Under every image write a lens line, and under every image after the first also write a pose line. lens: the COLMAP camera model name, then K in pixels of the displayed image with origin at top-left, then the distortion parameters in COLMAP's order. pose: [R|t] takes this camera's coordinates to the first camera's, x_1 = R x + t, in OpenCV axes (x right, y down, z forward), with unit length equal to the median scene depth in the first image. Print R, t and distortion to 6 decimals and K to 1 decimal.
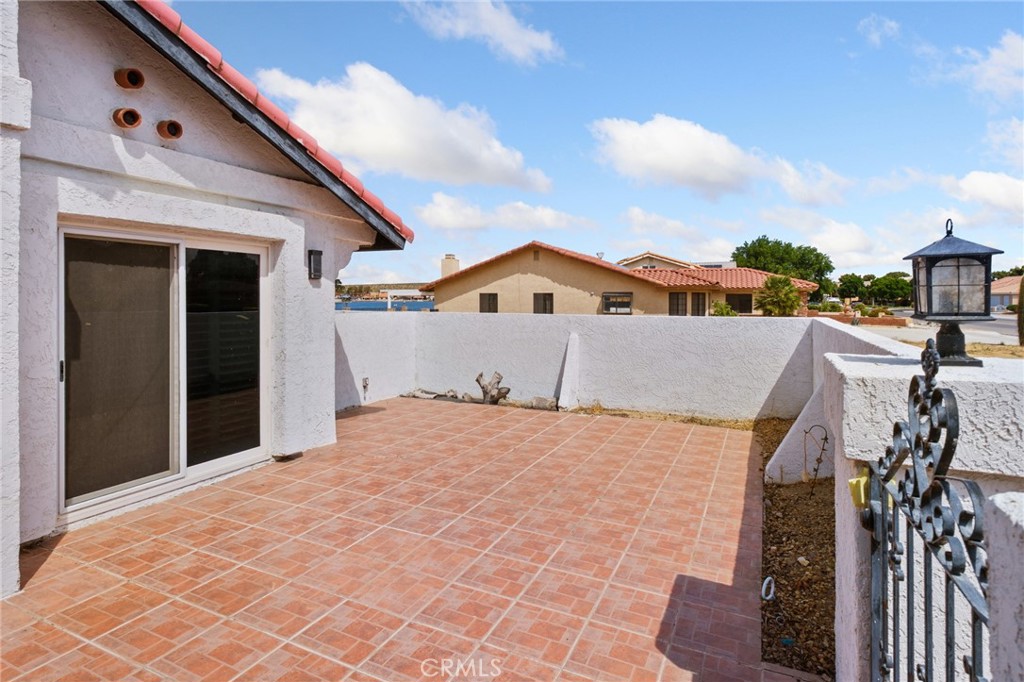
lens RADIAL K [[541.1, 0, 510.3], [0, 541.1, 296.8], [0, 0, 1]] dist [0.000416, 0.000417]
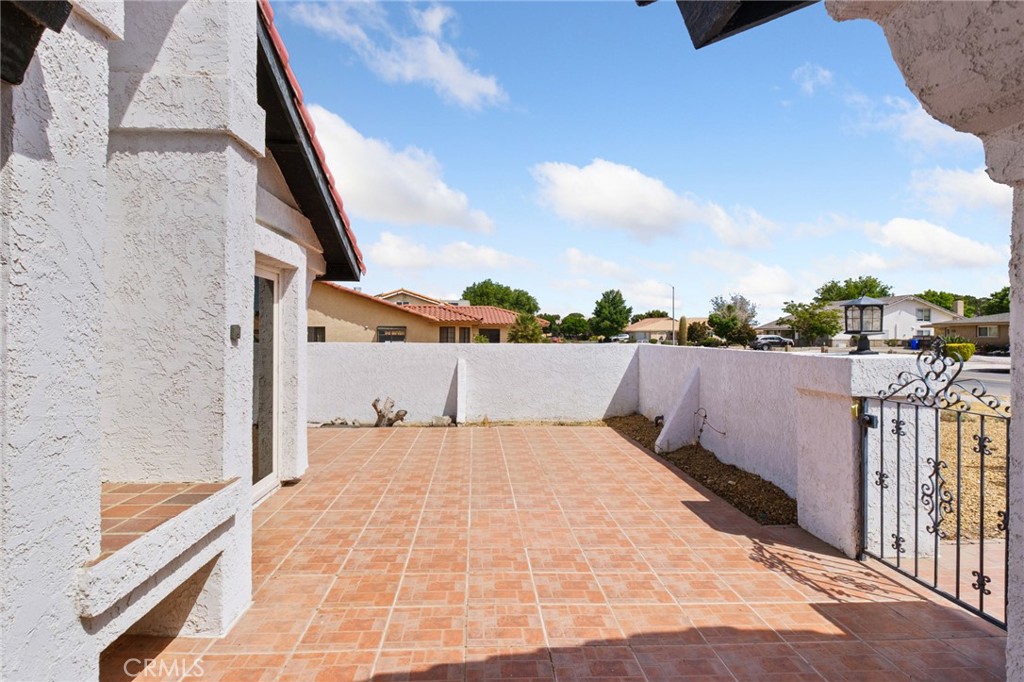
lens RADIAL K [[533.0, 0, 512.0], [0, 533.0, 341.0], [0, 0, 1]] dist [-0.001247, -0.000101]
pose [[0.873675, -0.002262, 0.486504, -0.490637], [-0.005846, 0.999868, 0.015148, 0.015727], [-0.486474, -0.016078, 0.873547, -0.060166]]
